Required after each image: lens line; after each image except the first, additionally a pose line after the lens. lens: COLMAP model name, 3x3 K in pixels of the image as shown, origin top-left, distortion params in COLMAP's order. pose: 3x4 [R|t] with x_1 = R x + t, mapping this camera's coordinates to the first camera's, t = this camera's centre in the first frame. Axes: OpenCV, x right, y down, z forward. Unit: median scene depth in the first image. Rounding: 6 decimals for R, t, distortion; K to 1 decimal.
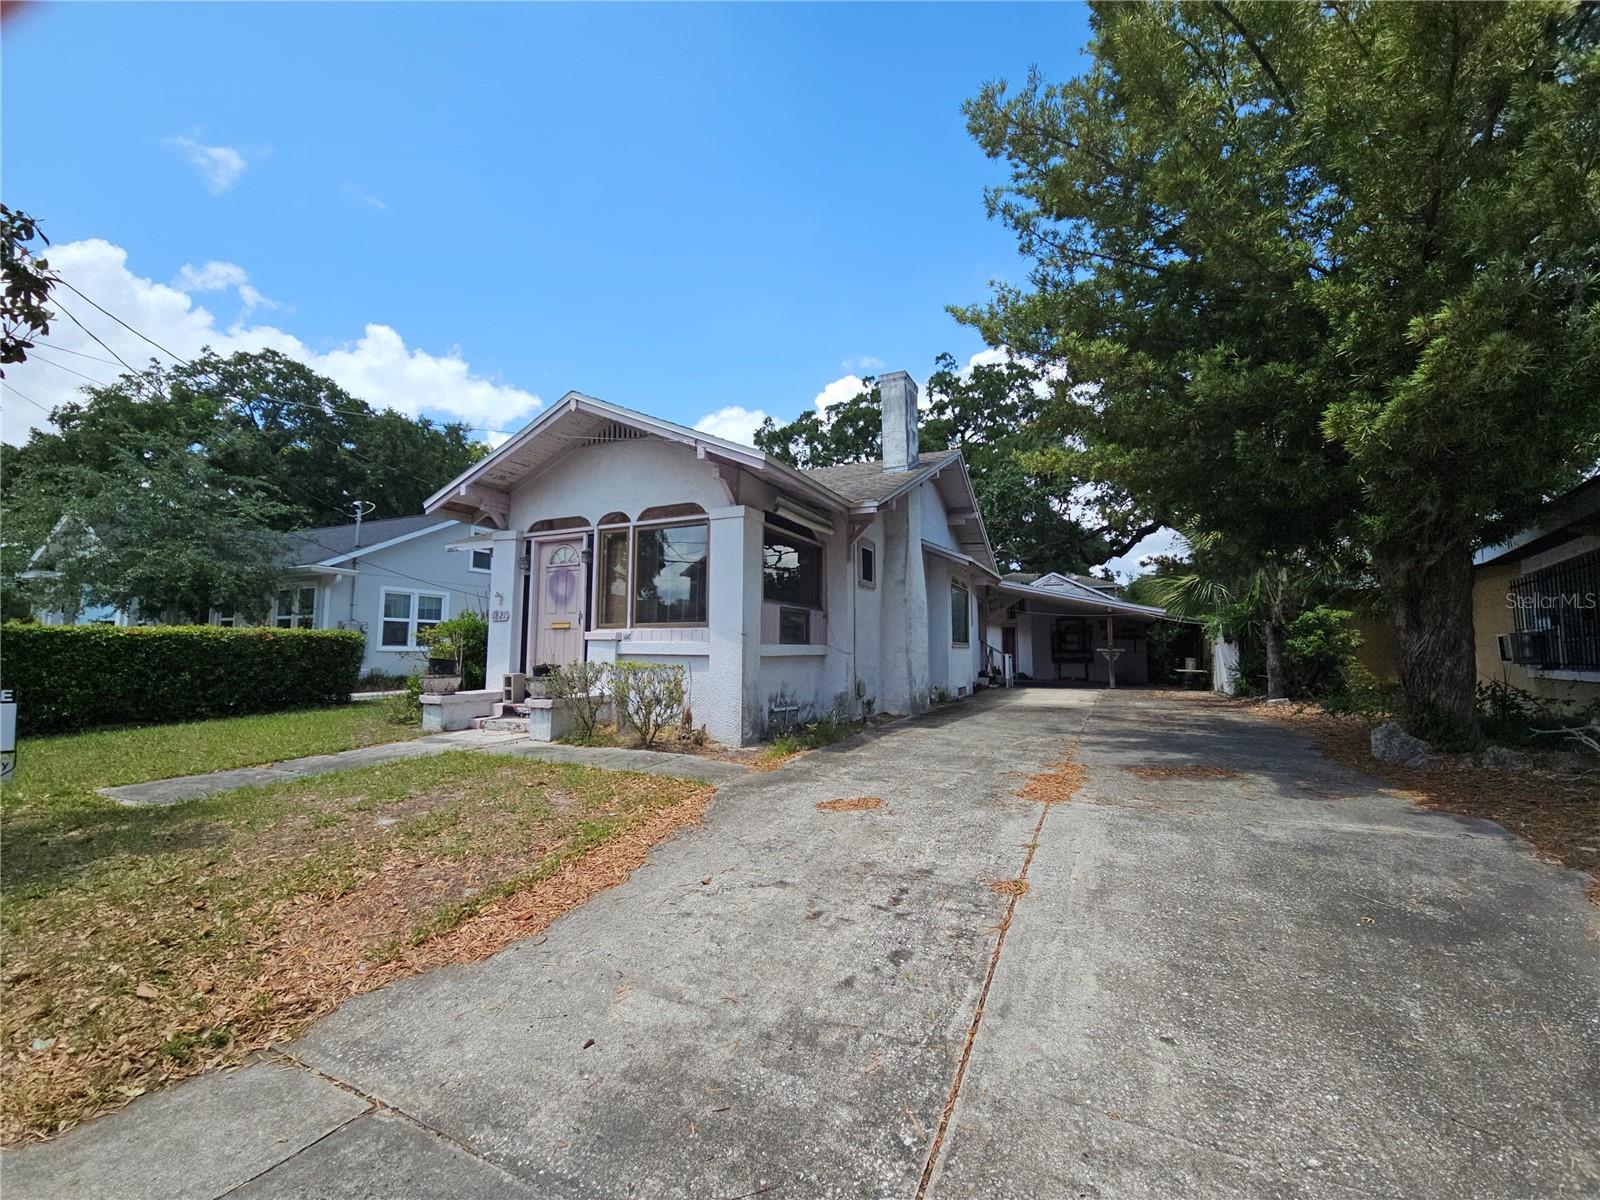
lens RADIAL K [[653.6, 0, 798.7], [0, 653.6, 595.7], [0, 0, 1]] dist [0.001910, -0.000624]
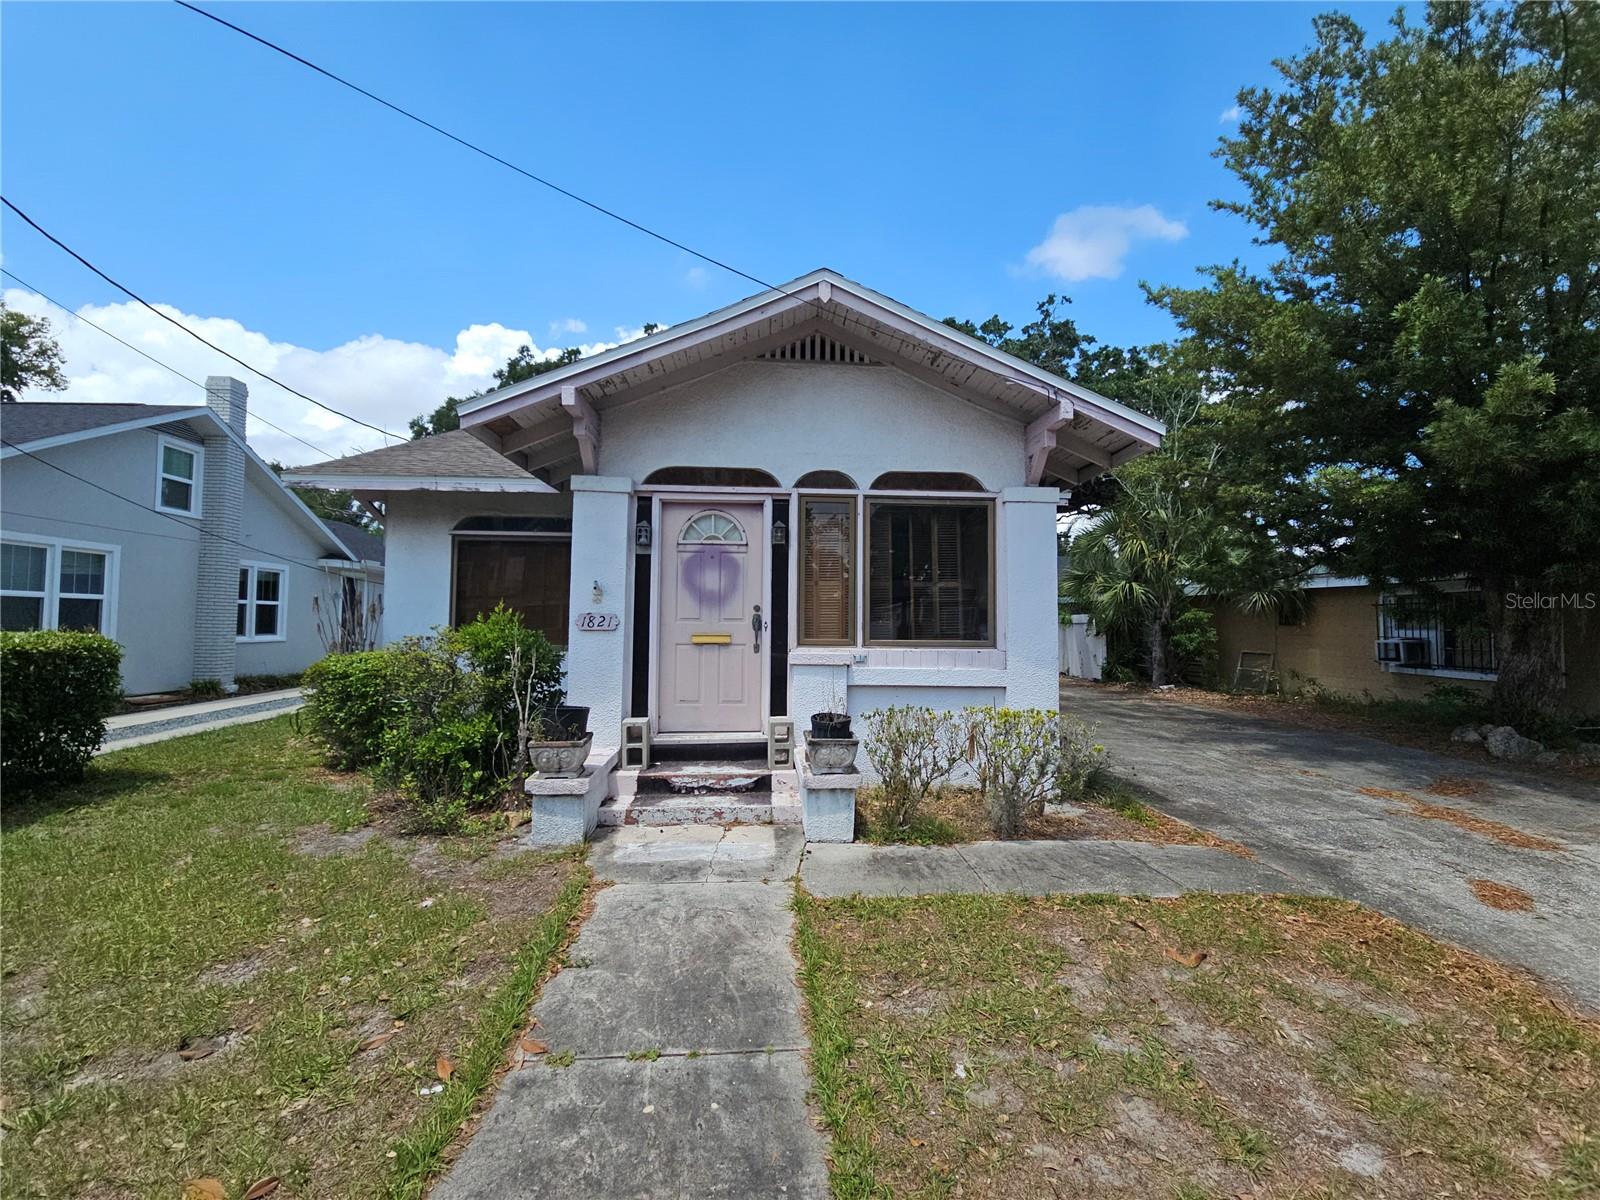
lens RADIAL K [[653.6, 0, 798.7], [0, 653.6, 595.7], [0, 0, 1]] dist [0.001910, -0.000624]
pose [[0.873496, 0.024162, 0.486232, -0.613165], [-0.047756, 0.998203, 0.036188, -0.023257], [-0.484484, -0.054831, 0.873080, 0.421404]]
